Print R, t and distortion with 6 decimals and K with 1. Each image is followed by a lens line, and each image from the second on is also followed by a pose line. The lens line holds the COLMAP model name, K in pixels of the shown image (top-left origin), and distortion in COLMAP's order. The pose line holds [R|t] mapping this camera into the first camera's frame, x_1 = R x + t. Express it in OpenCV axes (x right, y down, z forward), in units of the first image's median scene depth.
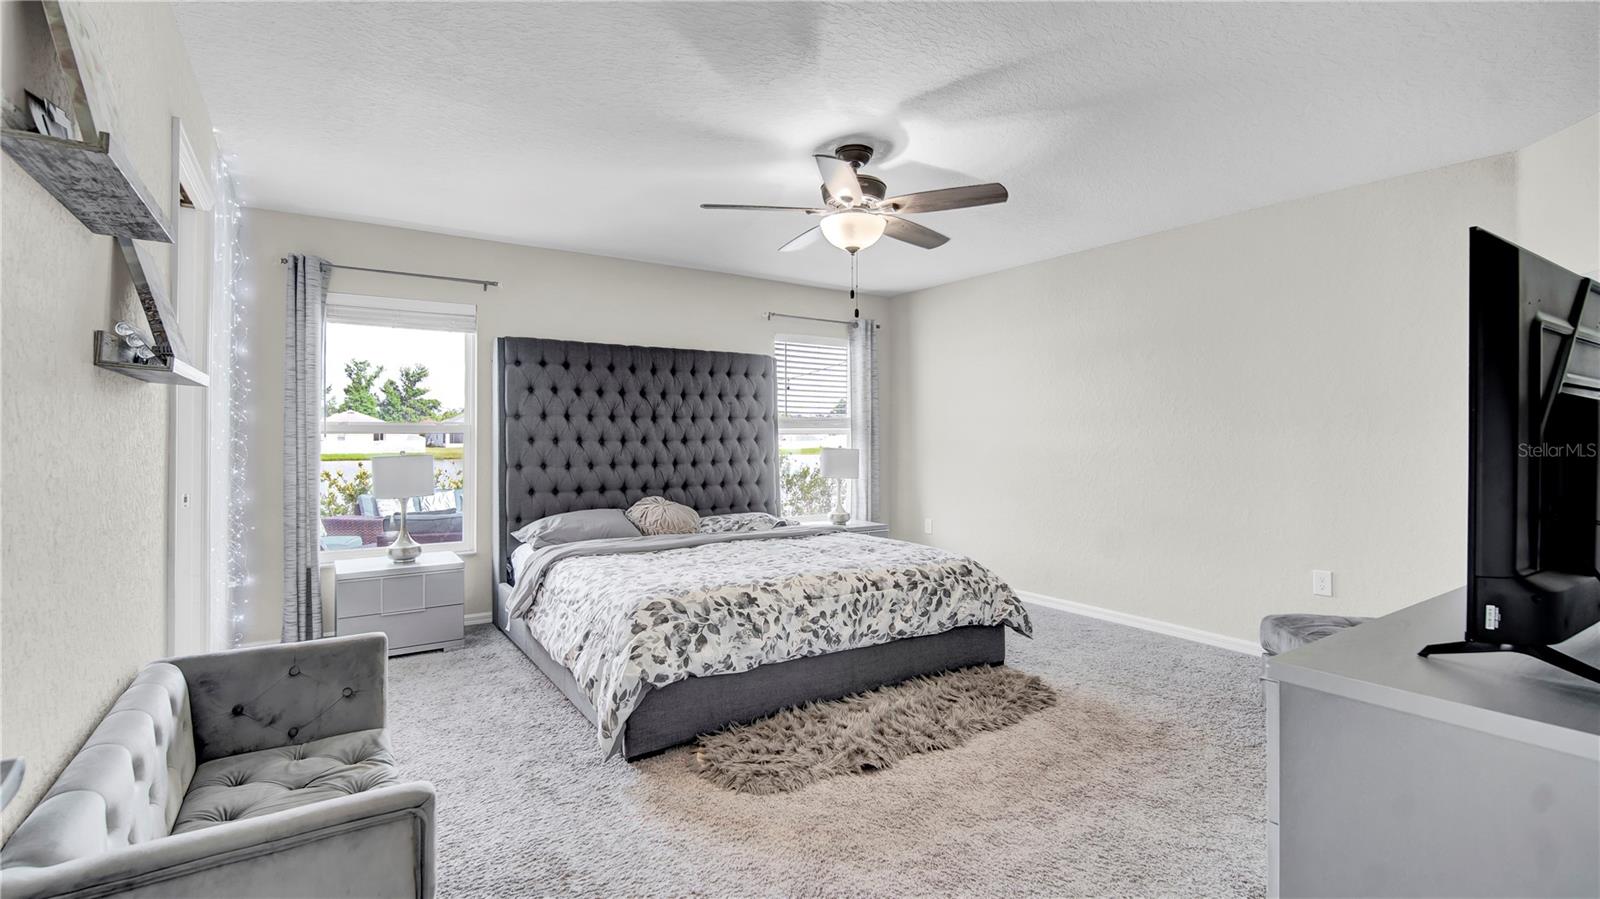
lens RADIAL K [[713.4, 0, 795.4], [0, 713.4, 442.2], [0, 0, 1]] dist [-0.006852, 0.002256]
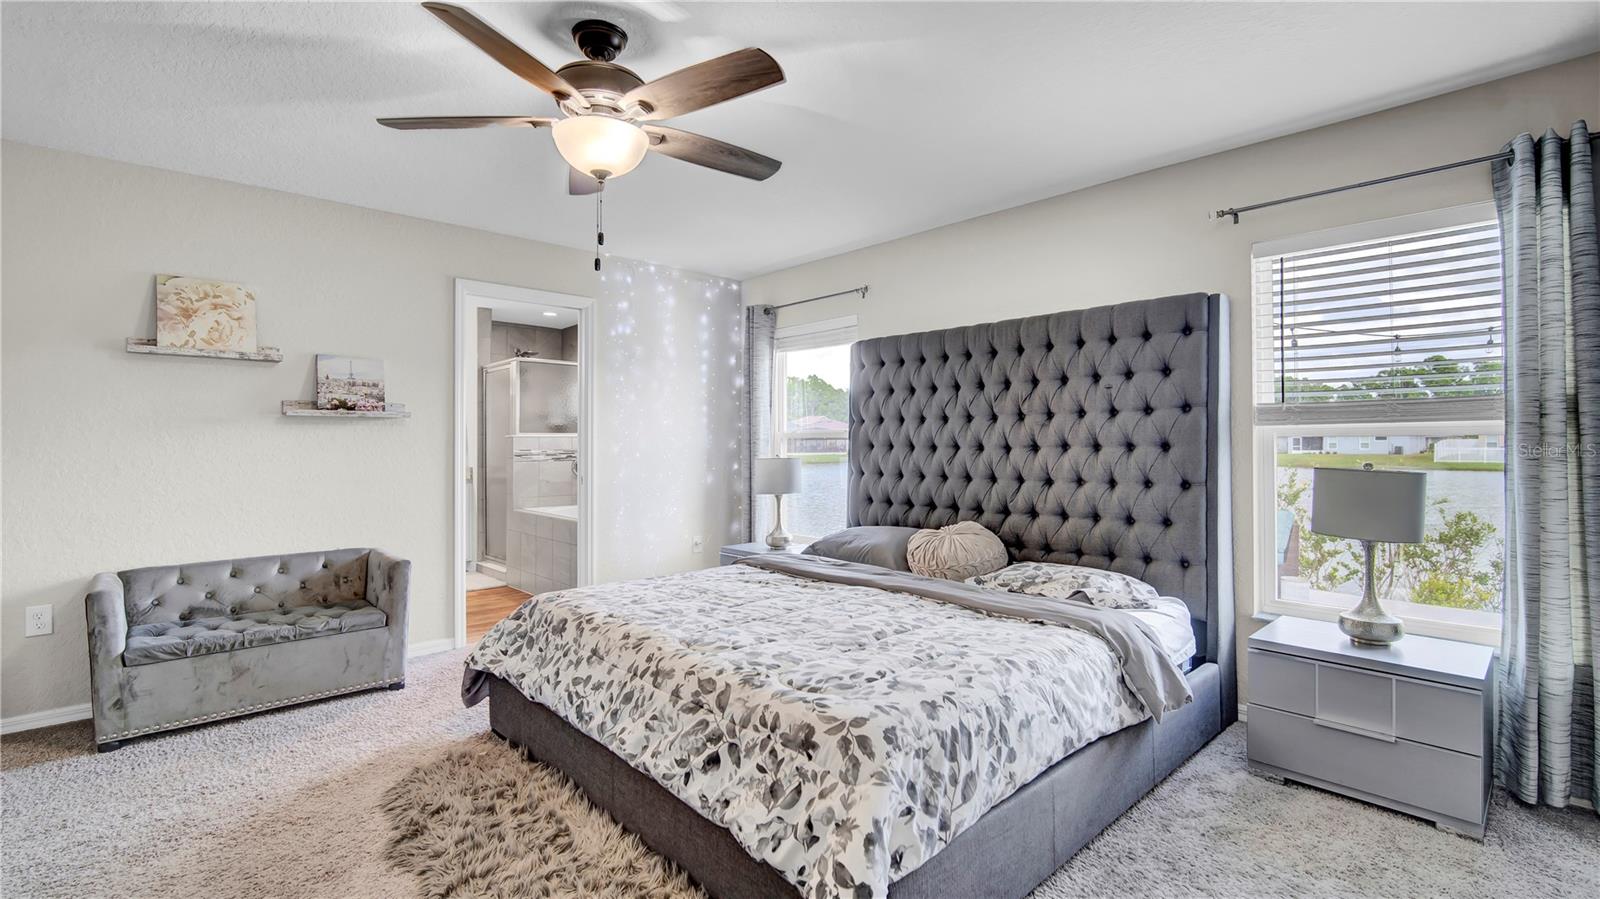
lens RADIAL K [[713.4, 0, 796.9], [0, 713.4, 446.2], [0, 0, 1]] dist [-0.006852, 0.002256]
pose [[0.166002, 0.007711, -0.986095, 0.552890], [-0.006753, 0.999955, 0.006682, -0.007864], [0.986102, 0.005550, 0.166047, 0.739664]]
